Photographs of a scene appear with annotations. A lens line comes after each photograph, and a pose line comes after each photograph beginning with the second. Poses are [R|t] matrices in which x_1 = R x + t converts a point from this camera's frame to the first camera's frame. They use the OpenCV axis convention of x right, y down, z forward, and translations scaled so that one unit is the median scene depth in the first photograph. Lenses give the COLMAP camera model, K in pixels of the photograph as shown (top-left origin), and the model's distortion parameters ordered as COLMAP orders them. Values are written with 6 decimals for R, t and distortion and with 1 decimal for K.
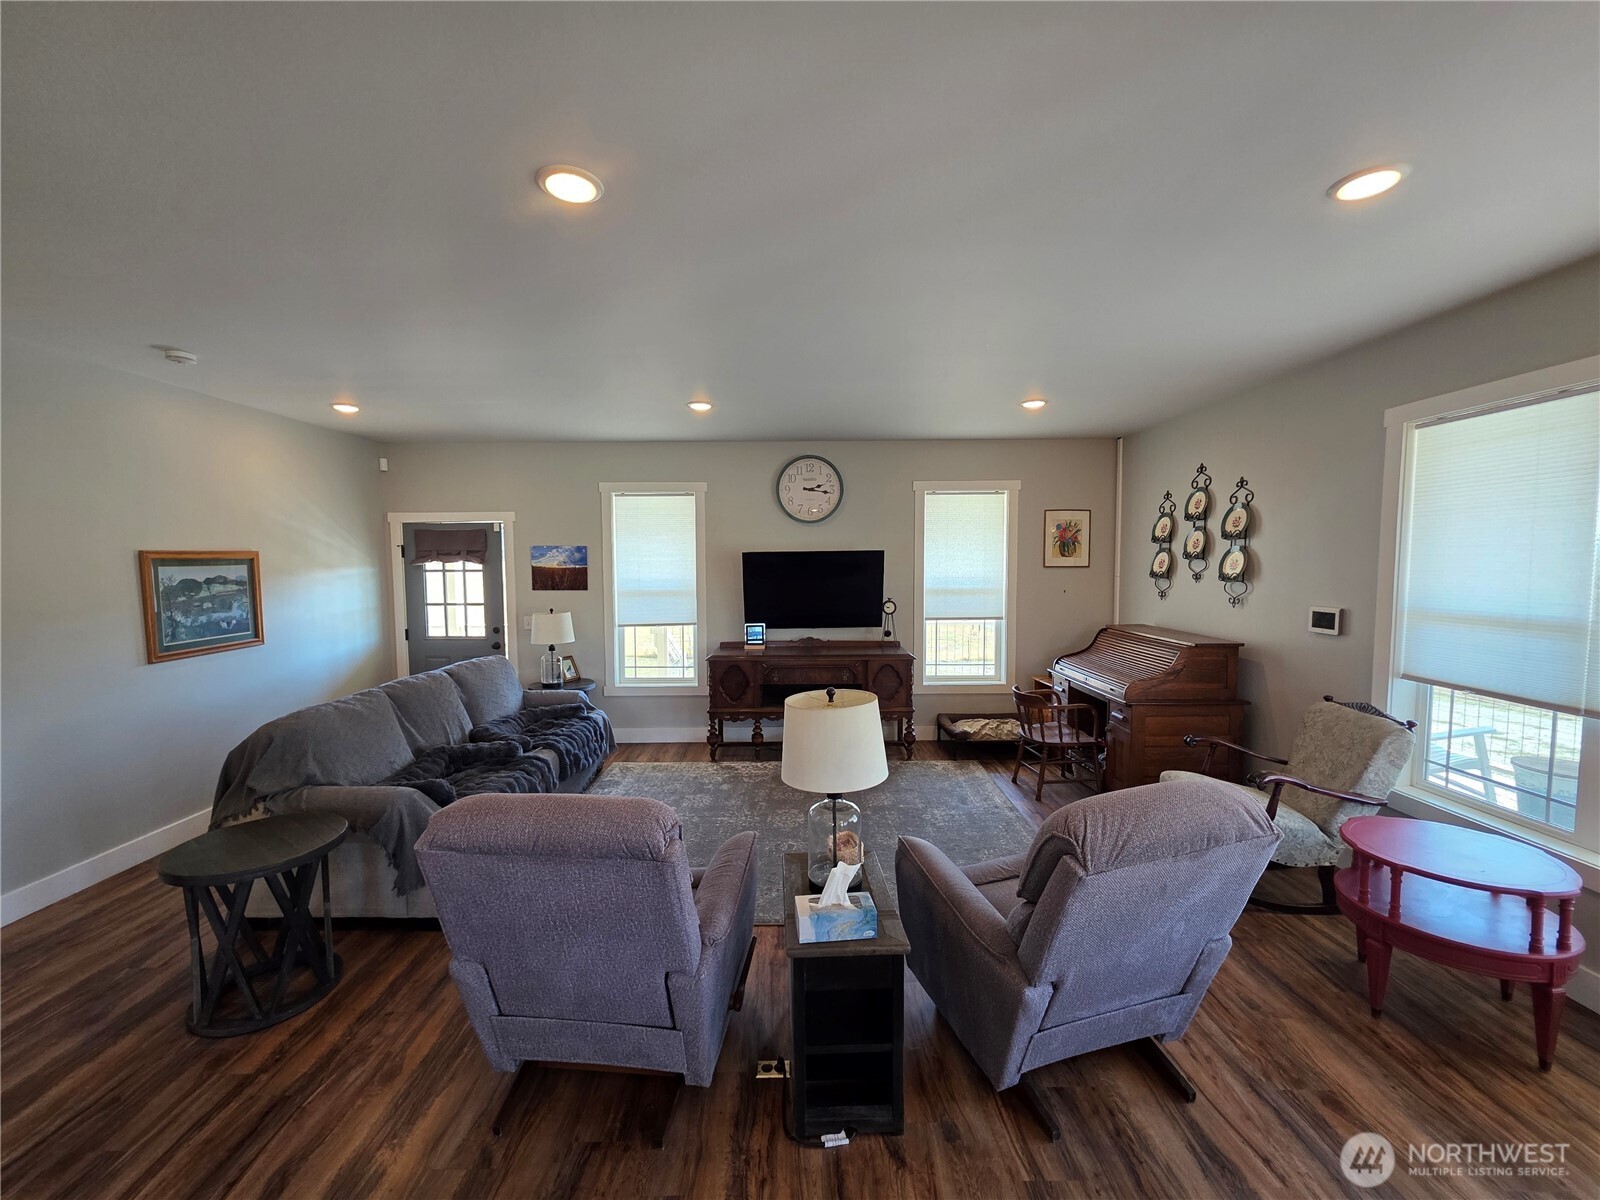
lens RADIAL K [[638.0, 0, 795.8], [0, 638.0, 604.6], [0, 0, 1]] dist [0.001949, -0.000267]
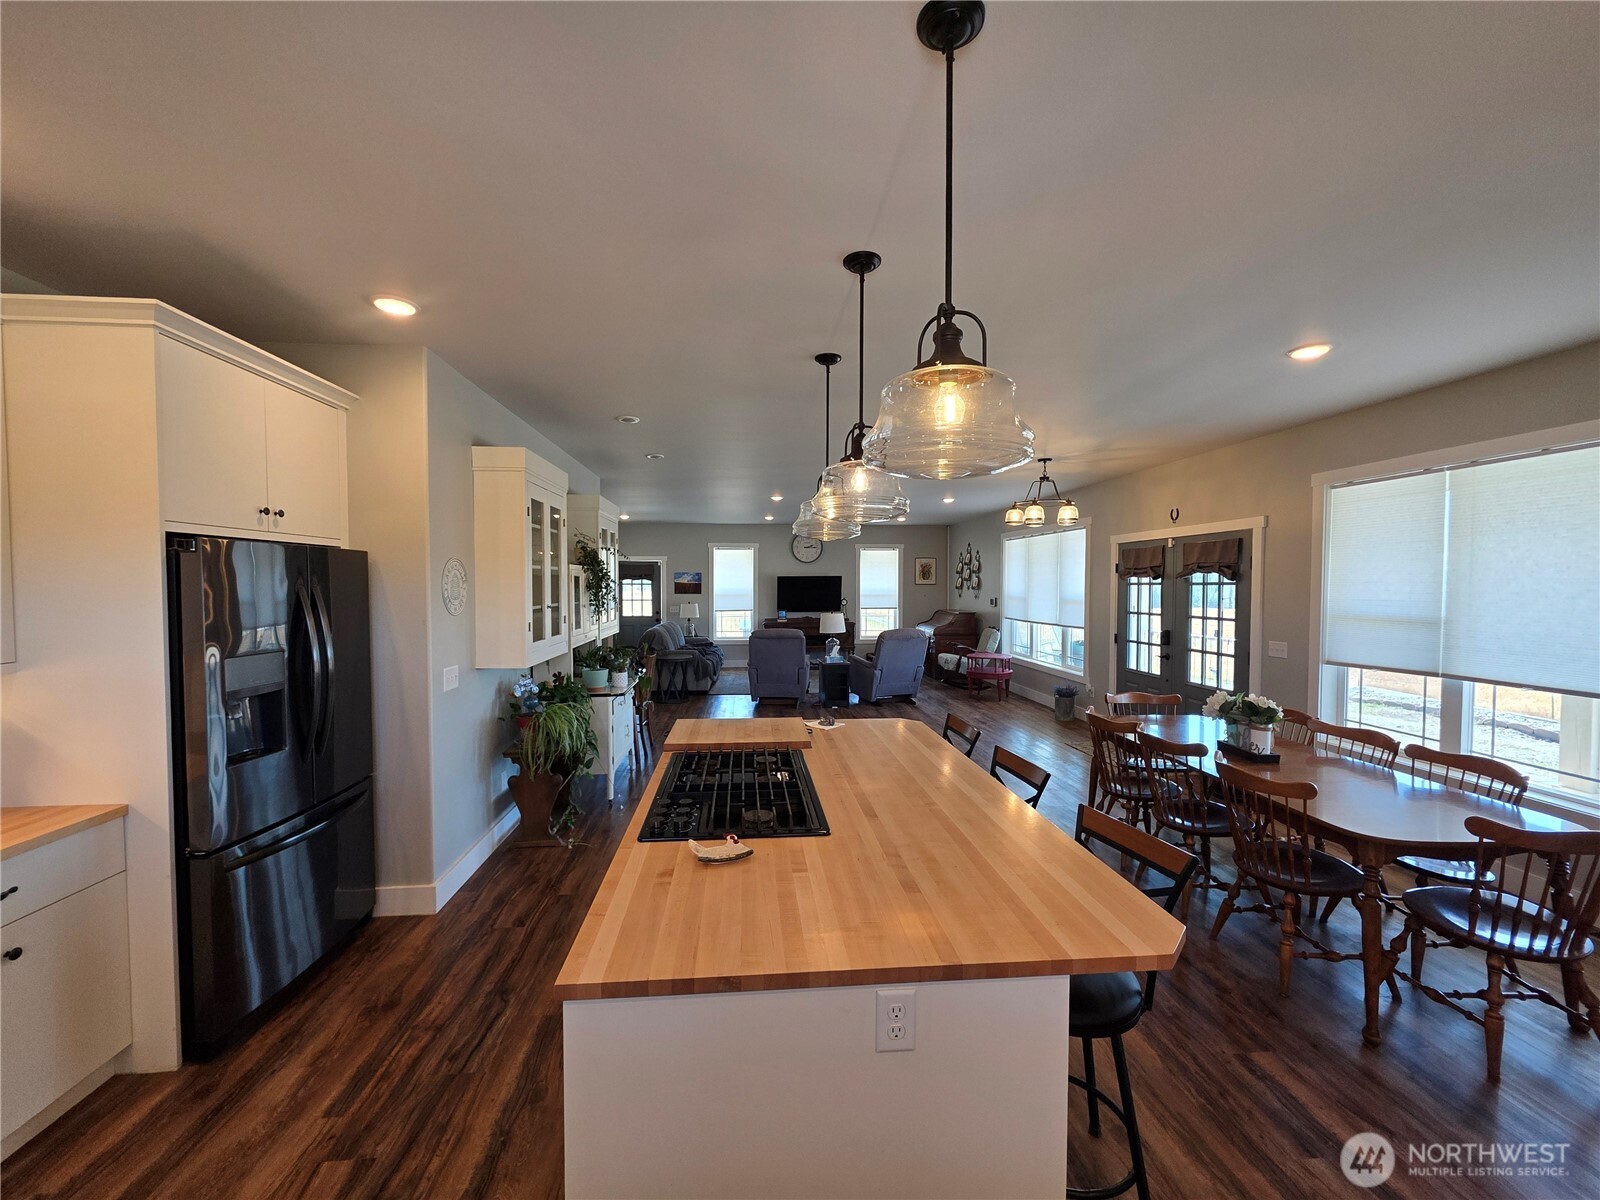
lens RADIAL K [[638.0, 0, 796.8], [0, 638.0, 607.0], [0, 0, 1]] dist [0.001949, -0.000267]
pose [[0.996867, 0.004034, 0.078989, -0.180161], [-0.001294, 0.999397, -0.034710, 0.093771], [-0.079081, 0.034499, 0.996271, -1.119663]]
